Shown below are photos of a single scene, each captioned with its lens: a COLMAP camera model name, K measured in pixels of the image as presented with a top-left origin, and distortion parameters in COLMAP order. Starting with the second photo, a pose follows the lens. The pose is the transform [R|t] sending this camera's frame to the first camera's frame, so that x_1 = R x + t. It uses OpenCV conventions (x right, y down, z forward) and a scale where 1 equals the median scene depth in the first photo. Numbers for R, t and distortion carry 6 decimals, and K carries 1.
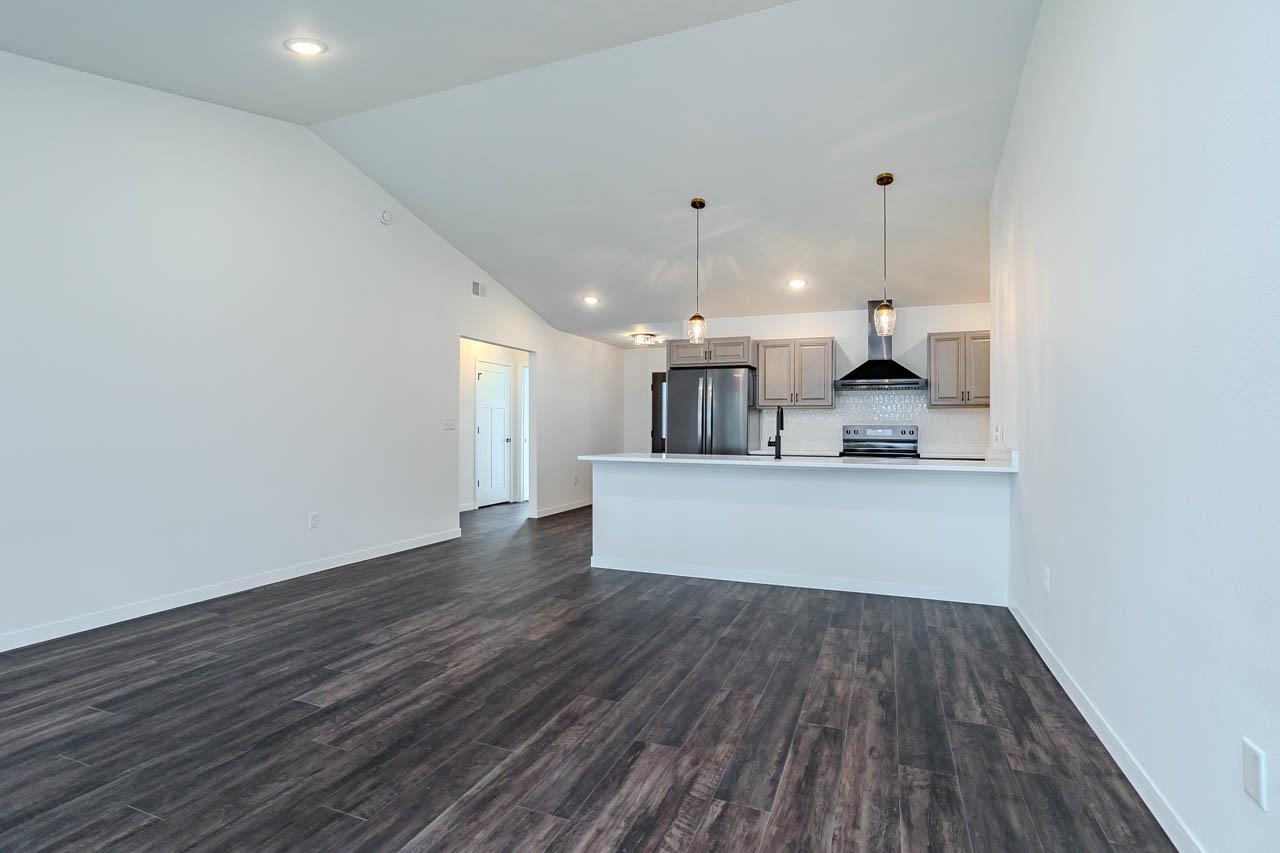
lens RADIAL K [[612.9, 0, 636.4], [0, 612.9, 431.6], [0, 0, 1]] dist [-0.024640, 0.004553]
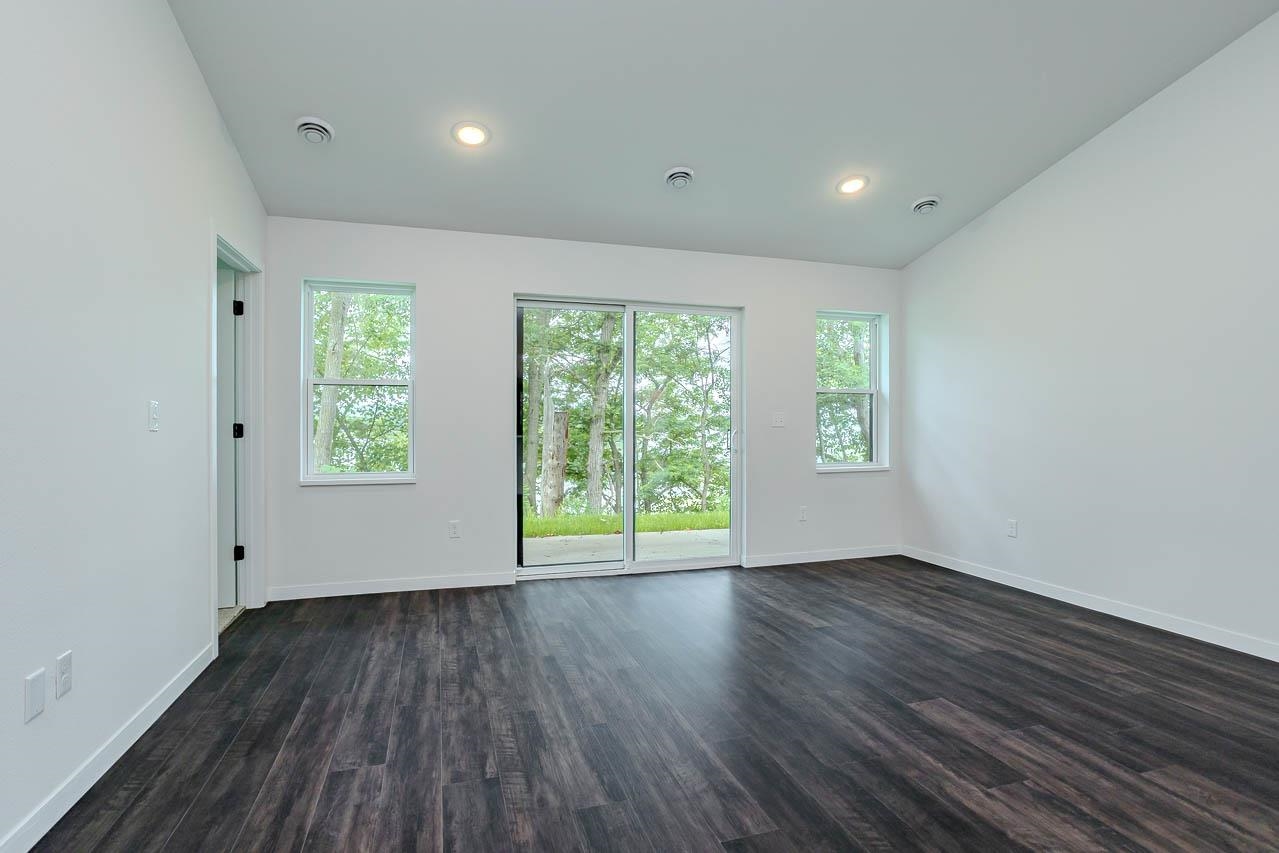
lens RADIAL K [[621.1, 0, 626.1], [0, 621.1, 423.8], [0, 0, 1]] dist [-0.022627, 0.011478]
pose [[-0.774813, -0.003759, -0.632180, 0.414322], [-0.006881, 0.999973, 0.002488, -0.002114], [0.632153, 0.006278, -0.774818, 1.289152]]
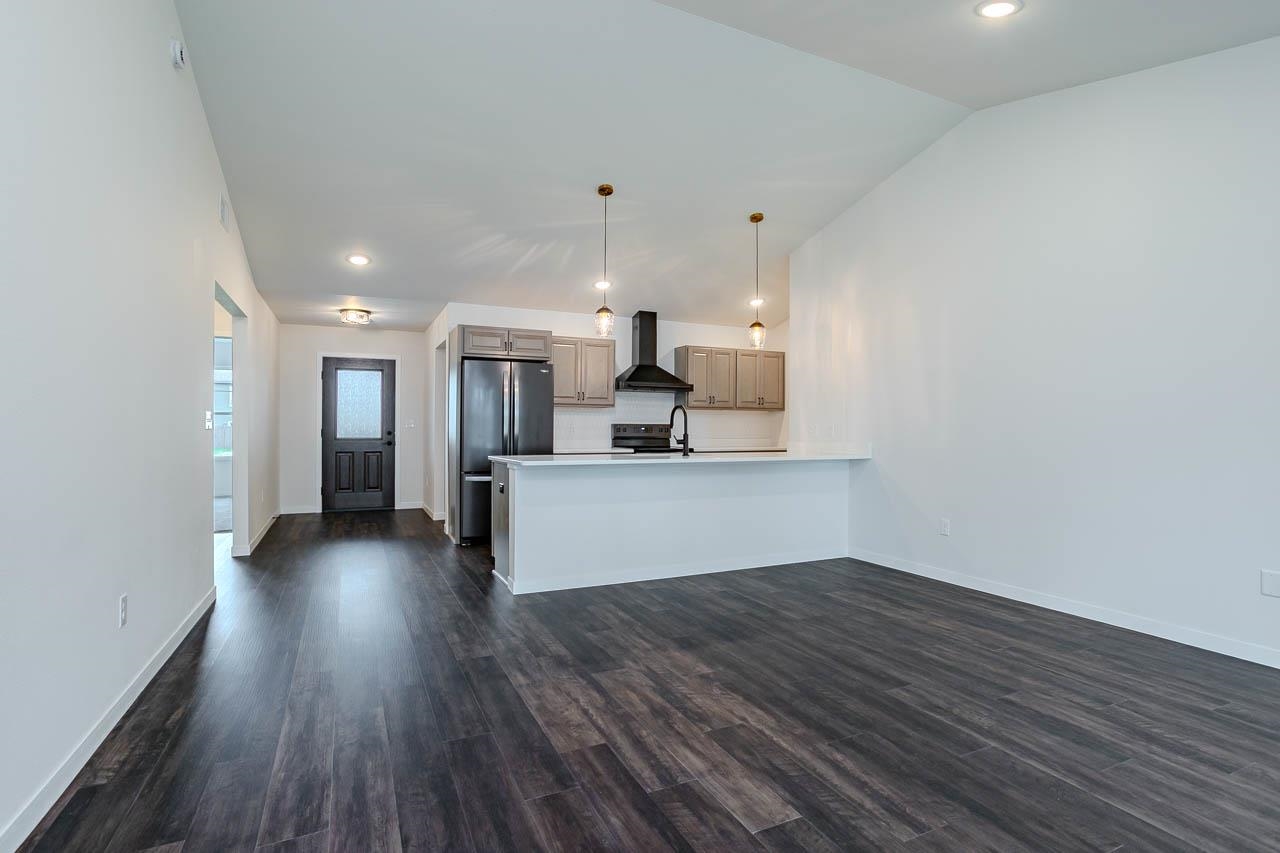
lens RADIAL K [[621.6, 0, 634.0], [0, 621.6, 425.0], [0, 0, 1]] dist [-0.022627, 0.011478]
pose [[0.673857, -0.000340, 0.738862, -1.028977], [0.006602, 0.999963, -0.005562, -0.004570], [-0.738833, 0.008626, 0.673834, 0.565110]]
